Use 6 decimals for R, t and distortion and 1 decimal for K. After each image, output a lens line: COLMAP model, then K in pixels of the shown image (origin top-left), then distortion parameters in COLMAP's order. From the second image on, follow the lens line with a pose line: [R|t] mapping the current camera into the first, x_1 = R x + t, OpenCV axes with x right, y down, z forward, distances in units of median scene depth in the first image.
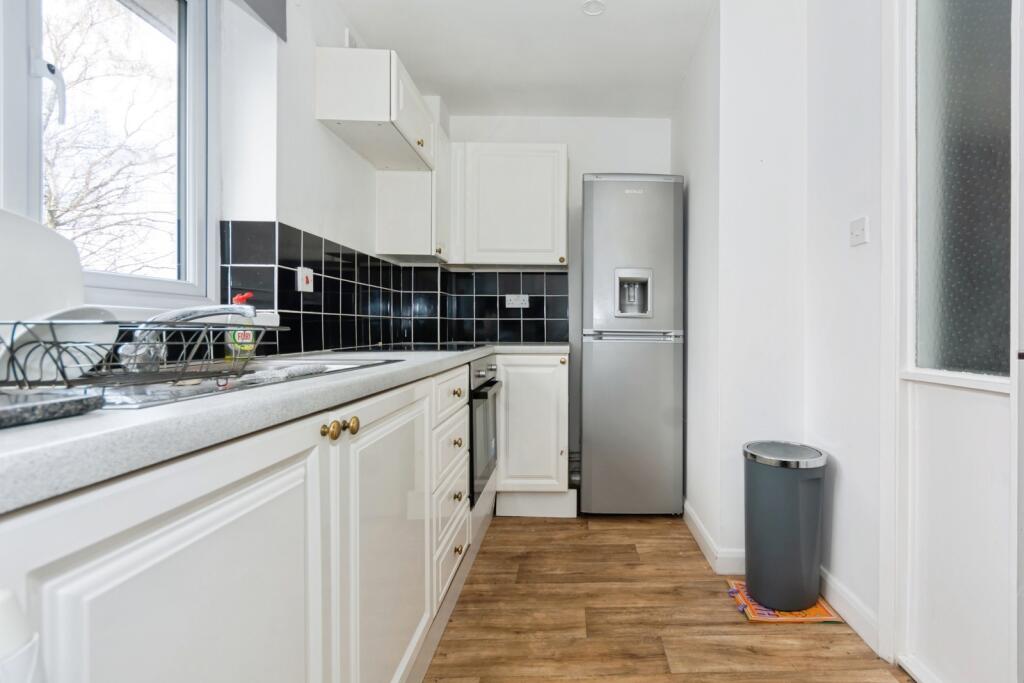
lens RADIAL K [[515.0, 0, 512.8], [0, 515.0, 332.0], [0, 0, 1]] dist [-0.002016, 0.000946]
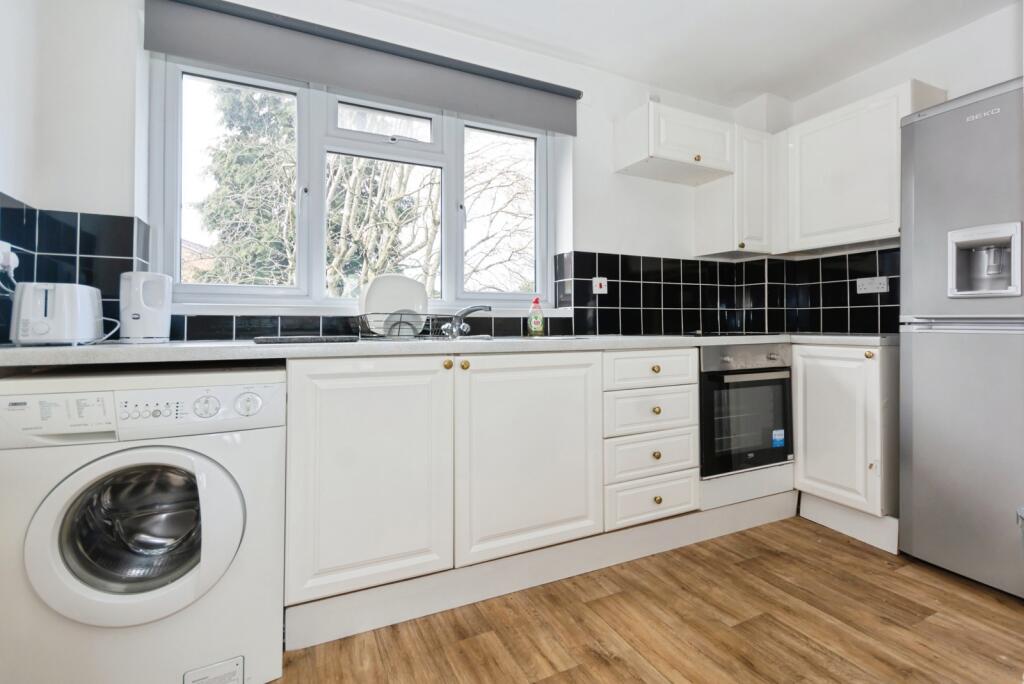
lens RADIAL K [[460.3, 0, 507.4], [0, 460.3, 324.4], [0, 0, 1]] dist [-0.000949, 0.000030]
pose [[0.411827, -0.005112, -0.911248, 0.629192], [-0.006899, 0.999938, -0.008727, 0.021459], [0.911236, 0.009880, 0.411767, 0.198547]]
